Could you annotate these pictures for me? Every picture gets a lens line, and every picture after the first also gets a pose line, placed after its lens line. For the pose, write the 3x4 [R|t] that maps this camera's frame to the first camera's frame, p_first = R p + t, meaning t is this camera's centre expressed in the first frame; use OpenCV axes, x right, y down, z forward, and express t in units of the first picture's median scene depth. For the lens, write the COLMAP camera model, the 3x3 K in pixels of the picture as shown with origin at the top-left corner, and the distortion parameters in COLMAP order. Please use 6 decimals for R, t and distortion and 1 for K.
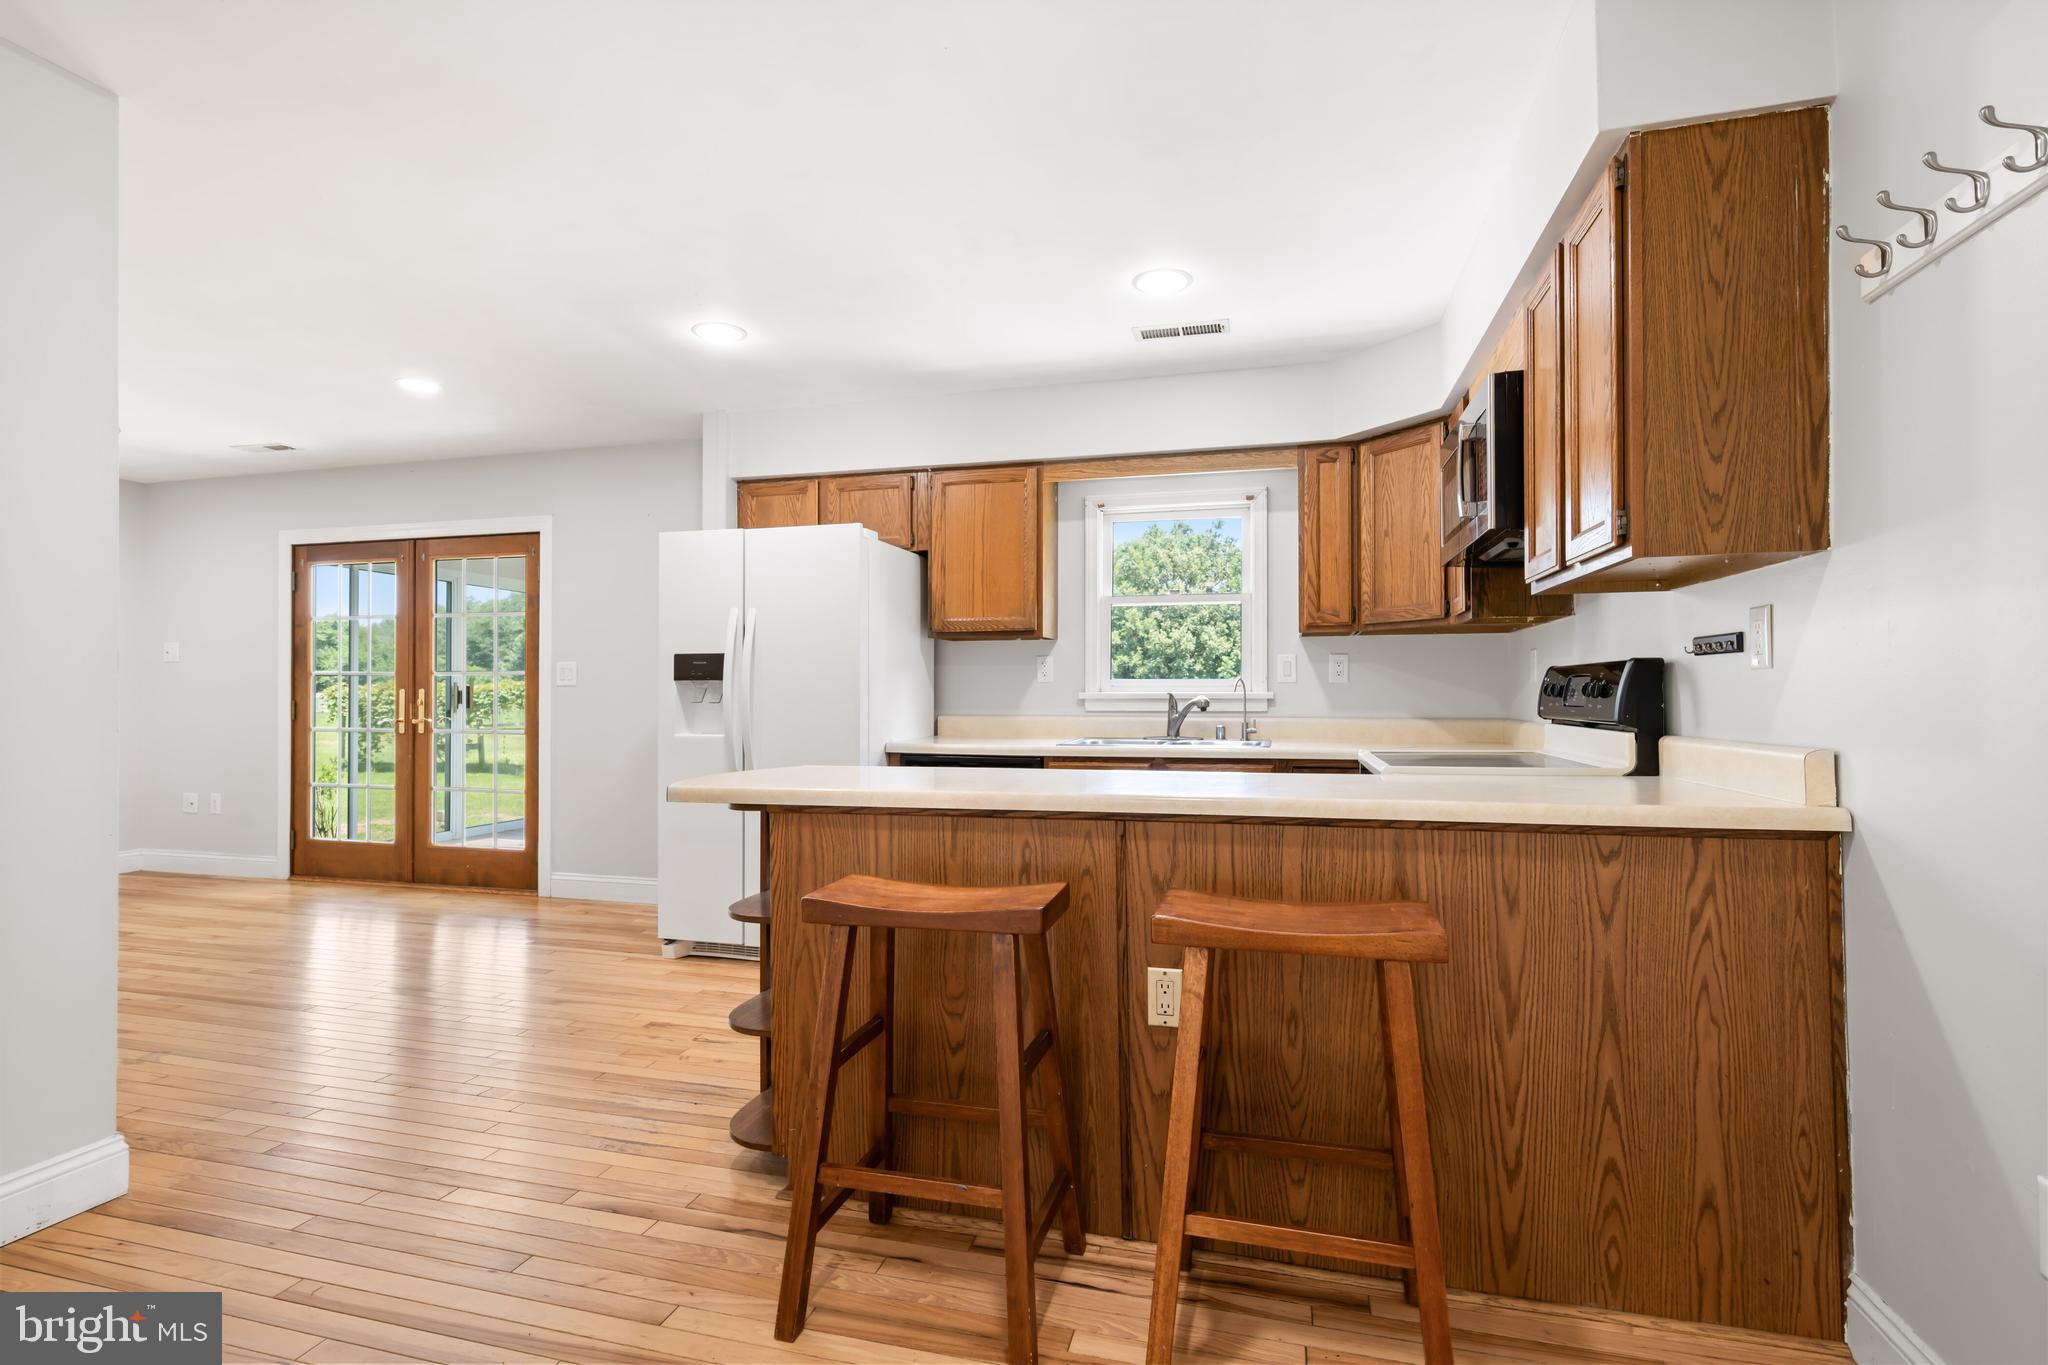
lens RADIAL K [[898.4, 0, 1018.4], [0, 898.4, 697.6], [0, 0, 1]] dist [-0.003045, -0.000321]
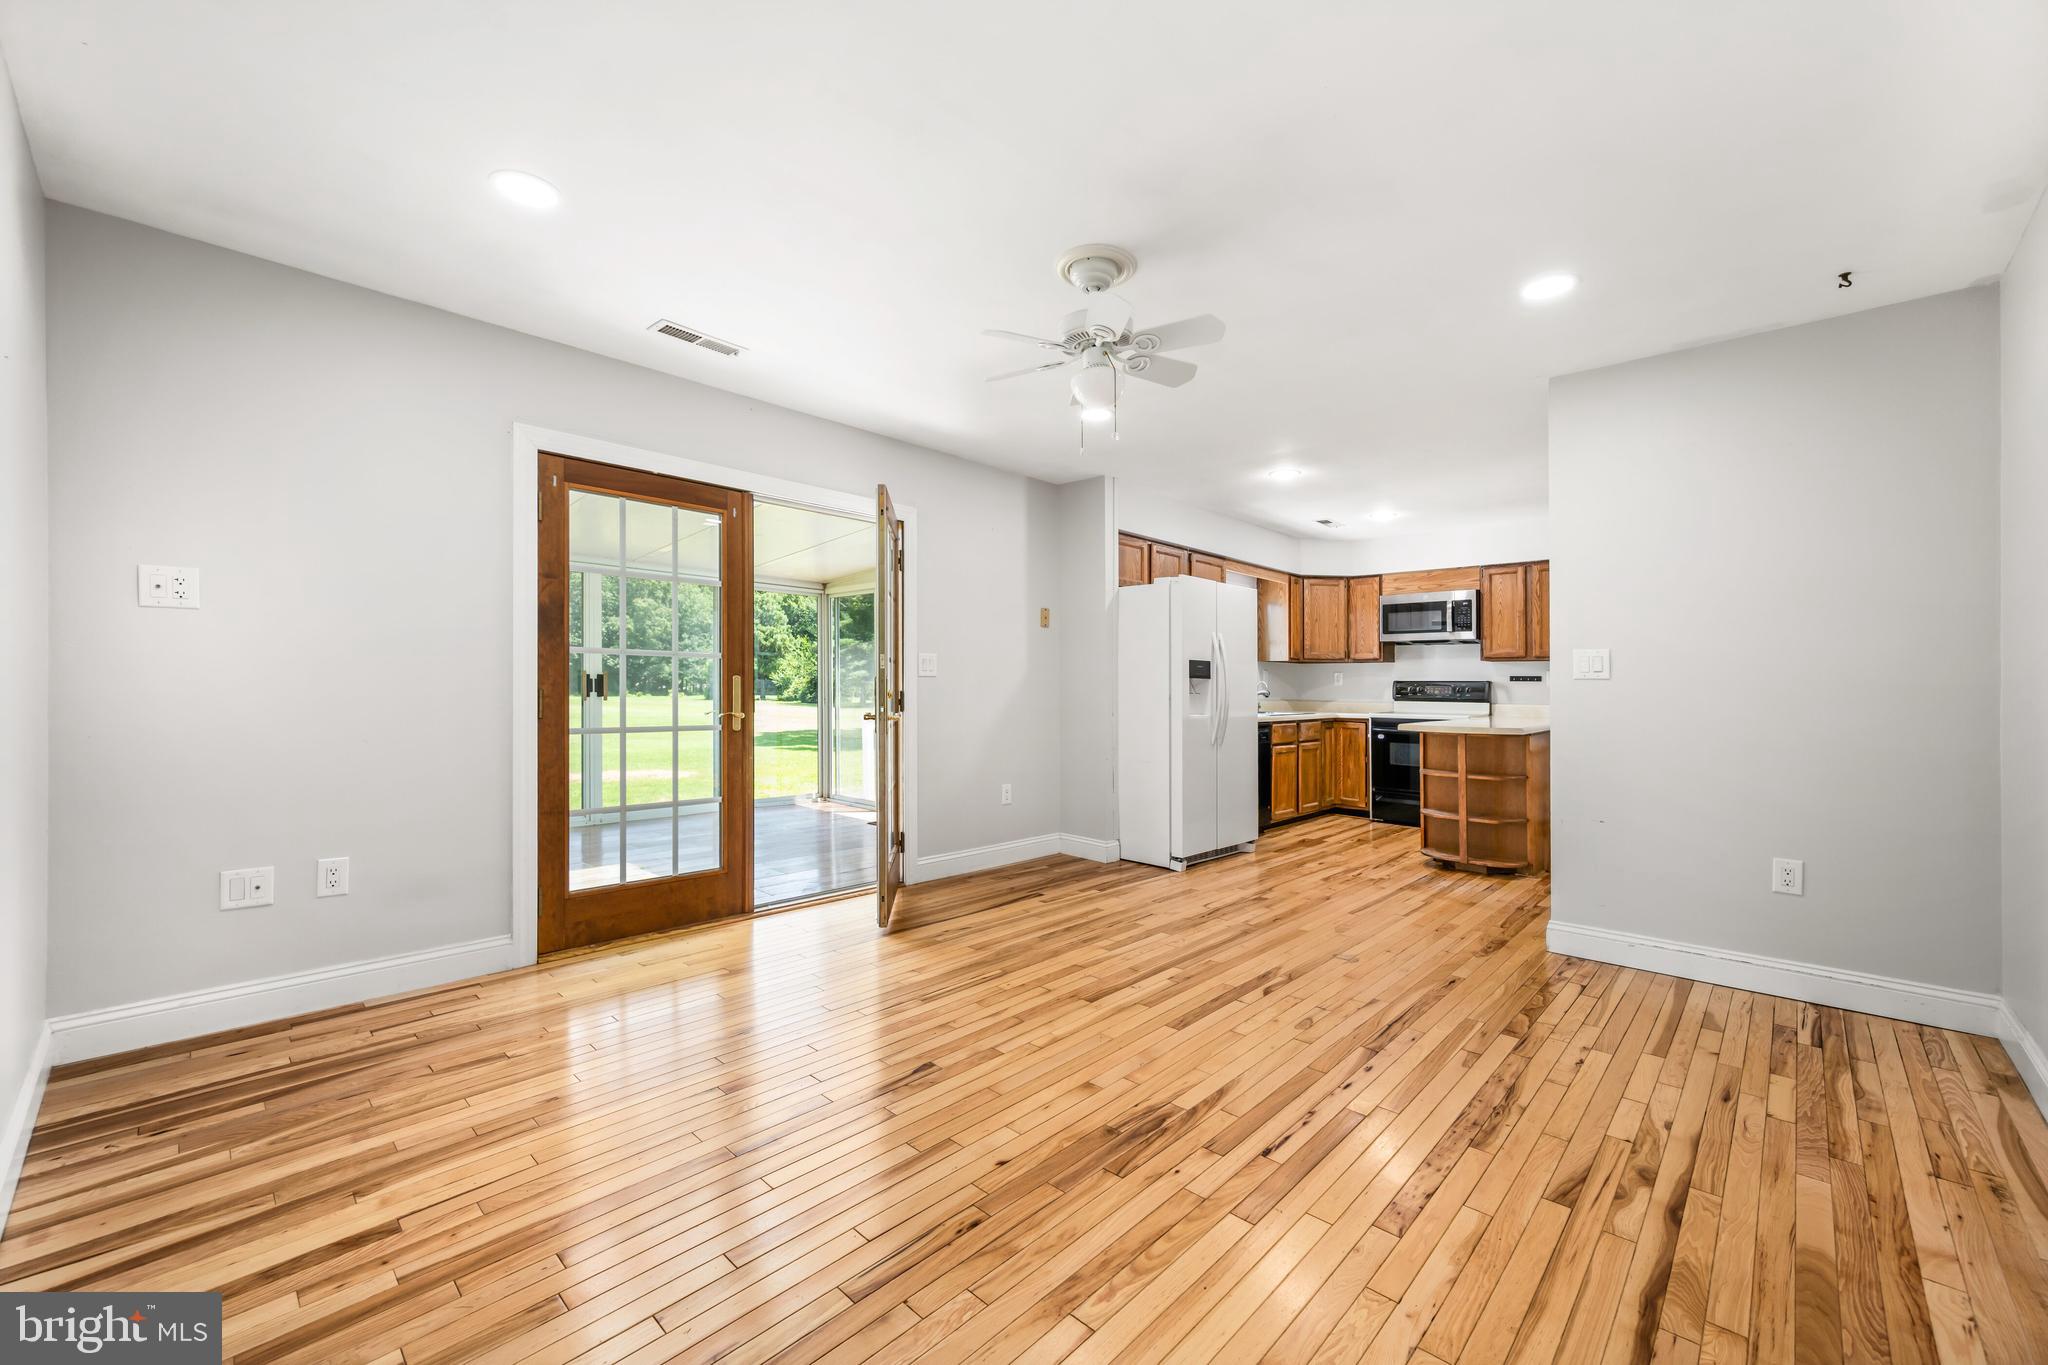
lens RADIAL K [[807.2, 0, 1007.3], [0, 807.2, 679.6], [0, 0, 1]] dist [-0.002578, -0.000037]
pose [[0.499789, 0.002048, 0.866145, -1.169437], [-0.015870, 0.999851, 0.006793, -0.015001], [-0.866002, -0.017141, 0.499747, 0.420094]]
